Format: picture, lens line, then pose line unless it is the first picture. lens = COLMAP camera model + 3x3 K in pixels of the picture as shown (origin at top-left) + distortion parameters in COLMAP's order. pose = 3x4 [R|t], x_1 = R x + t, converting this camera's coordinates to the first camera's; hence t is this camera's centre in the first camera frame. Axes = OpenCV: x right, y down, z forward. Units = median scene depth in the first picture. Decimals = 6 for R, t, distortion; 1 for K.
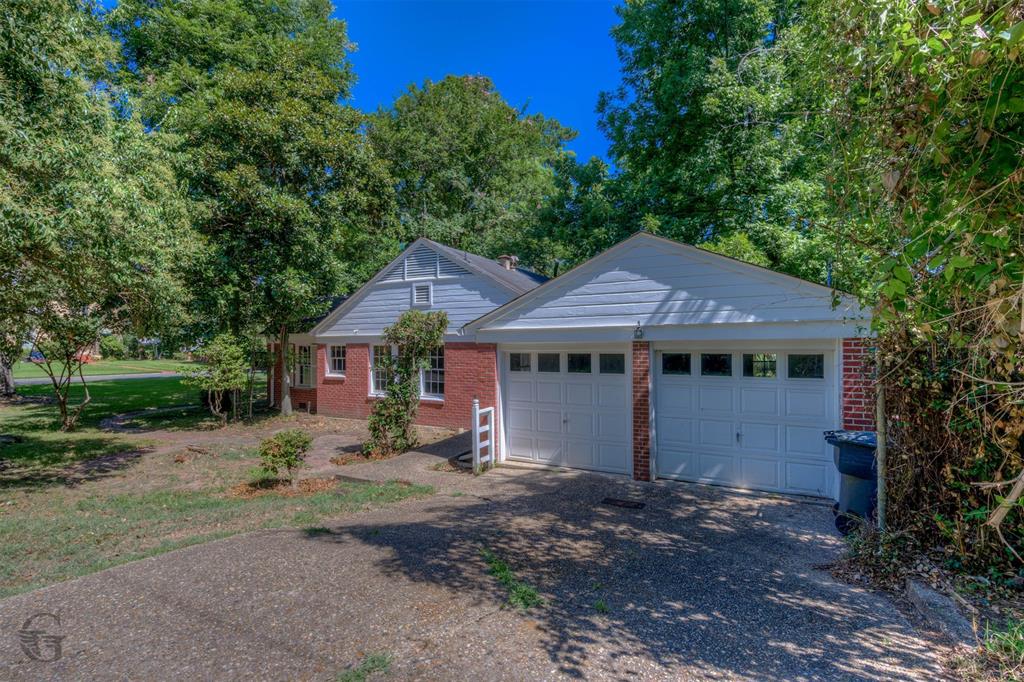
lens RADIAL K [[470.8, 0, 510.1], [0, 470.8, 343.6], [0, 0, 1]] dist [0.002025, 0.000187]
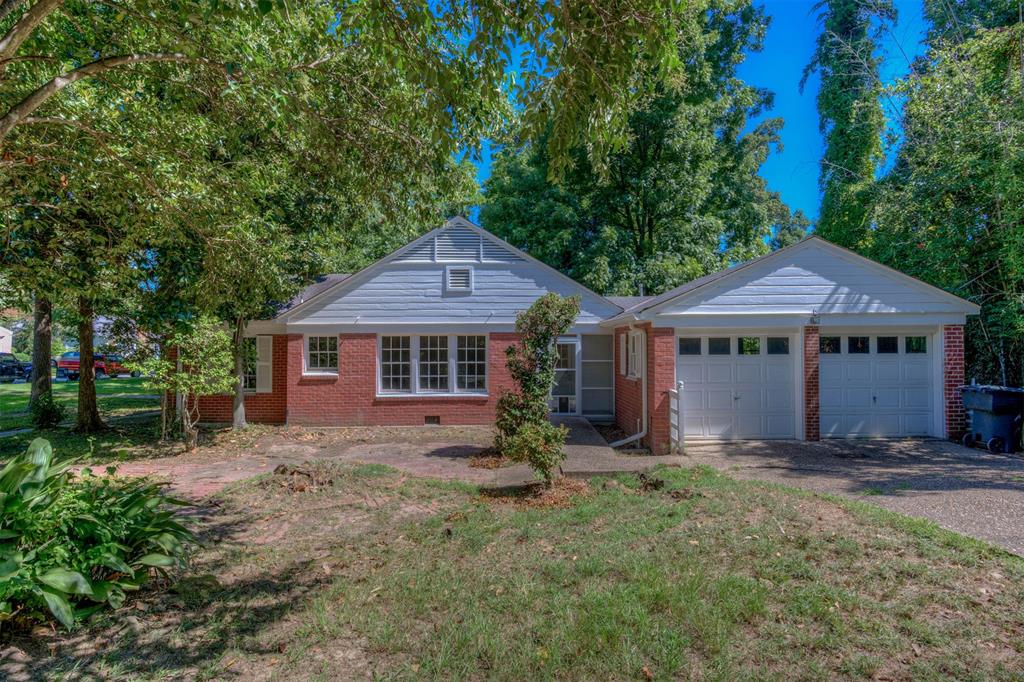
lens RADIAL K [[470.8, 0, 510.3], [0, 470.8, 342.7], [0, 0, 1]] dist [0.002025, 0.000187]
pose [[0.874509, 0.007404, 0.484954, -0.835077], [-0.000597, 0.999899, -0.014189, 0.046205], [-0.485010, 0.012119, 0.874425, 0.265996]]
